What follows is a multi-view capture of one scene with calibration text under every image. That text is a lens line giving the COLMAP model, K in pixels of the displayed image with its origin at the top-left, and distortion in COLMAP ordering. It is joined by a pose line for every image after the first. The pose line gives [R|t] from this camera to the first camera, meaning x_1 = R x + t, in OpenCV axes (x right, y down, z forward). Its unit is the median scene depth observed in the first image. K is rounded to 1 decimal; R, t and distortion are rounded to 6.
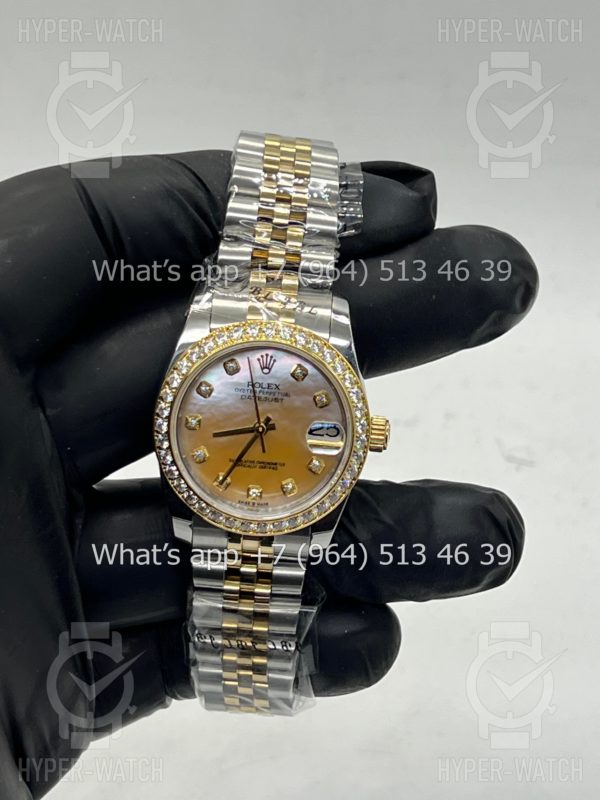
lens RADIAL K [[1967.9, 0, 300.0], [0, 1967.9, 400.0], [0, 0, 1]] dist [0.244024, 0.030129]
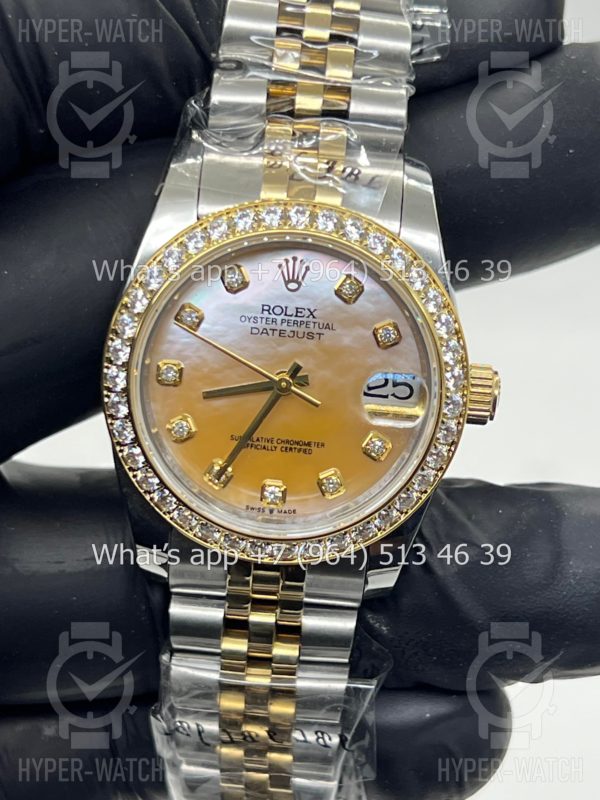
lens RADIAL K [[1967.9, 0, 300.0], [0, 1967.9, 400.0], [0, 0, 1]] dist [0.244024, 0.030129]
pose [[0.999993, -0.000564, 0.003670, -0.017254], [0.000559, 0.999999, 0.001208, 0.018642], [-0.003671, -0.001206, 0.999993, 0.408341]]
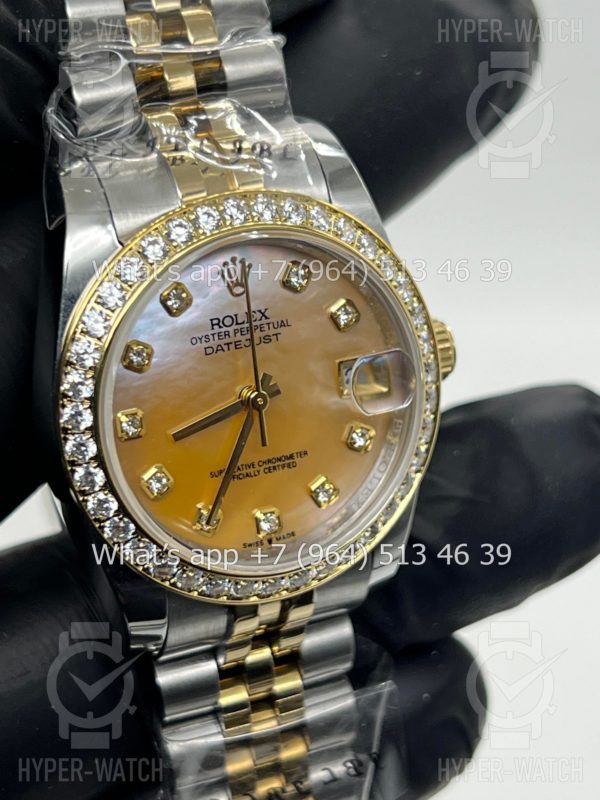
lens RADIAL K [[1967.9, 0, 300.0], [0, 1967.9, 400.0], [0, 0, 1]] dist [0.244024, 0.030129]
pose [[0.892563, -0.277460, 0.355454, -0.194663], [0.252945, 0.960656, 0.114711, -0.042249], [-0.373297, -0.012476, 0.927628, 0.510611]]
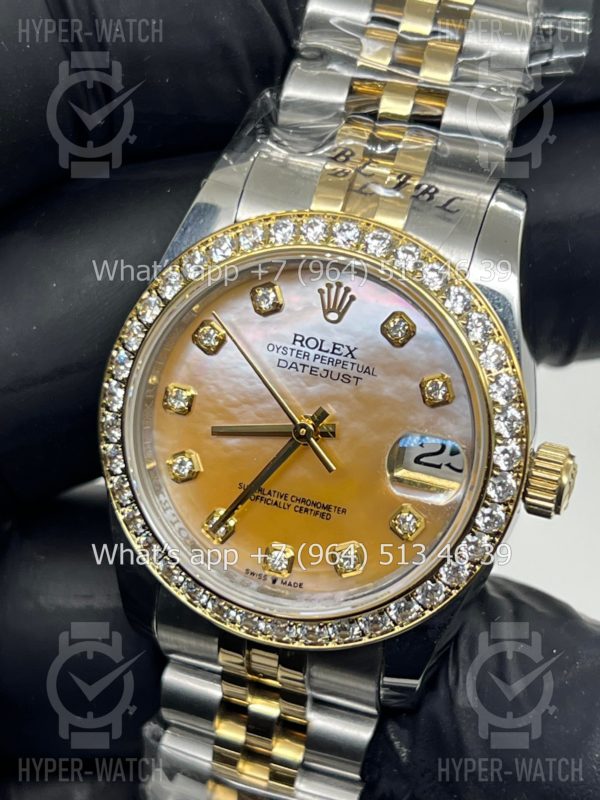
lens RADIAL K [[1967.9, 0, 300.0], [0, 1967.9, 400.0], [0, 0, 1]] dist [0.244024, 0.030129]
pose [[0.967292, 0.141439, -0.210574, 0.081313], [-0.149413, 0.988522, -0.022370, 0.018090], [0.204993, 0.053101, 0.977322, 0.516022]]
